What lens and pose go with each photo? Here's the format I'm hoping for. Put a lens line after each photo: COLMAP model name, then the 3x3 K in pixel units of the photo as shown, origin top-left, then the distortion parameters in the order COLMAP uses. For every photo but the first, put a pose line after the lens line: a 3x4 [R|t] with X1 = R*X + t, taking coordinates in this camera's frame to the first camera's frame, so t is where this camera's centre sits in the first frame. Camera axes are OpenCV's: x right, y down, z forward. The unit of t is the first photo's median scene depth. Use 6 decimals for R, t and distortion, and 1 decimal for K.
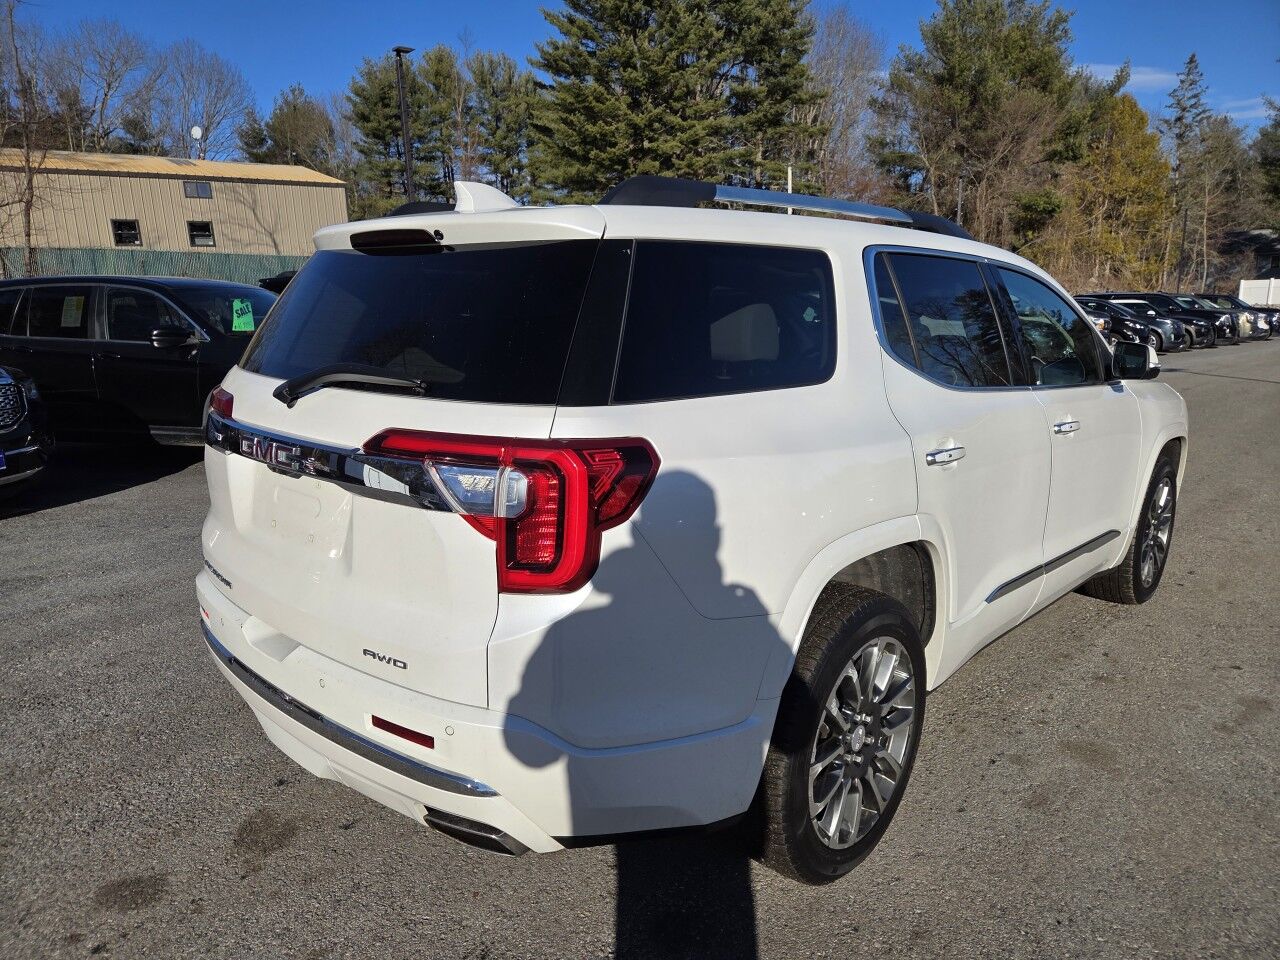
lens RADIAL K [[859.0, 0, 637.5], [0, 859.0, 485.7], [0, 0, 1]] dist [0.051628, -0.038481]
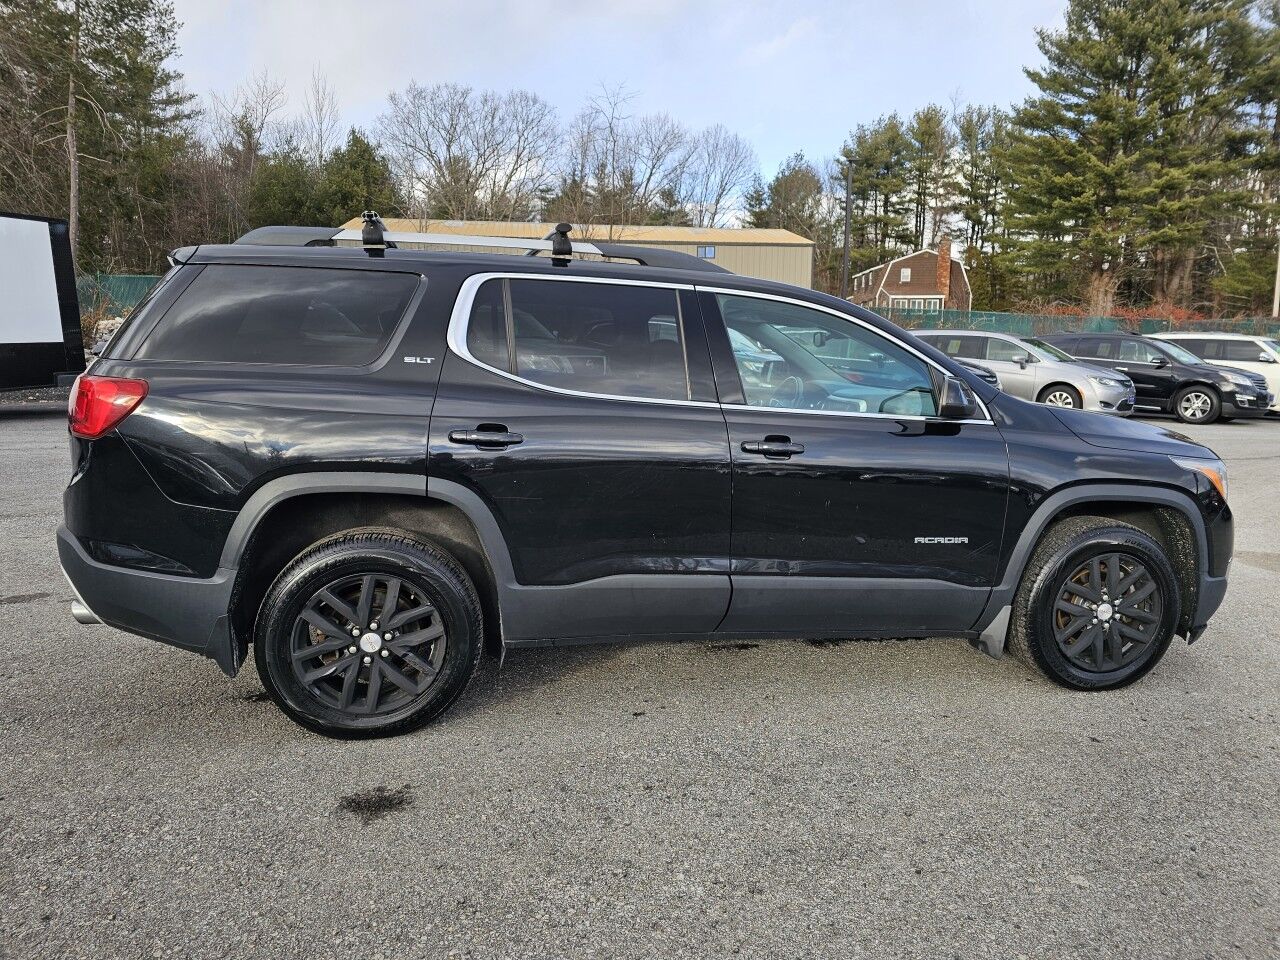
lens RADIAL K [[859.0, 0, 655.9], [0, 859.0, 482.4], [0, 0, 1]] dist [0.051628, -0.038481]
pose [[0.876483, 0.114504, -0.467617, 0.049811], [-0.136979, 0.990472, -0.014214, 0.022006], [0.461534, 0.076512, 0.883817, -0.102390]]
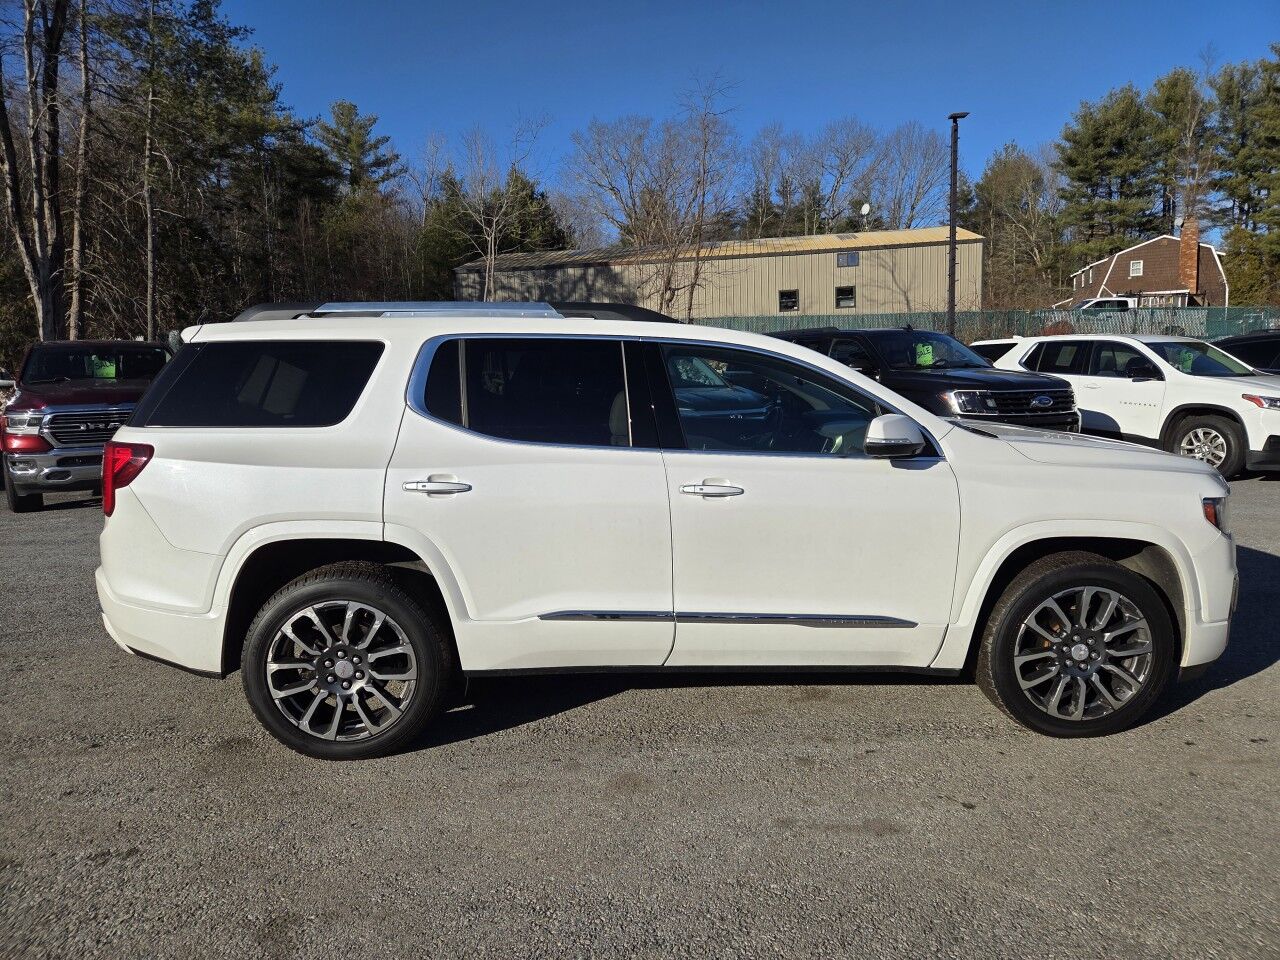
lens RADIAL K [[859.0, 0, 644.4], [0, 859.0, 481.8], [0, 0, 1]] dist [0.051628, -0.038481]
pose [[0.718148, 0.091446, -0.689856, 0.068415], [-0.132173, 0.991207, -0.006201, -0.003491], [0.683223, 0.095633, 0.723920, 0.010666]]
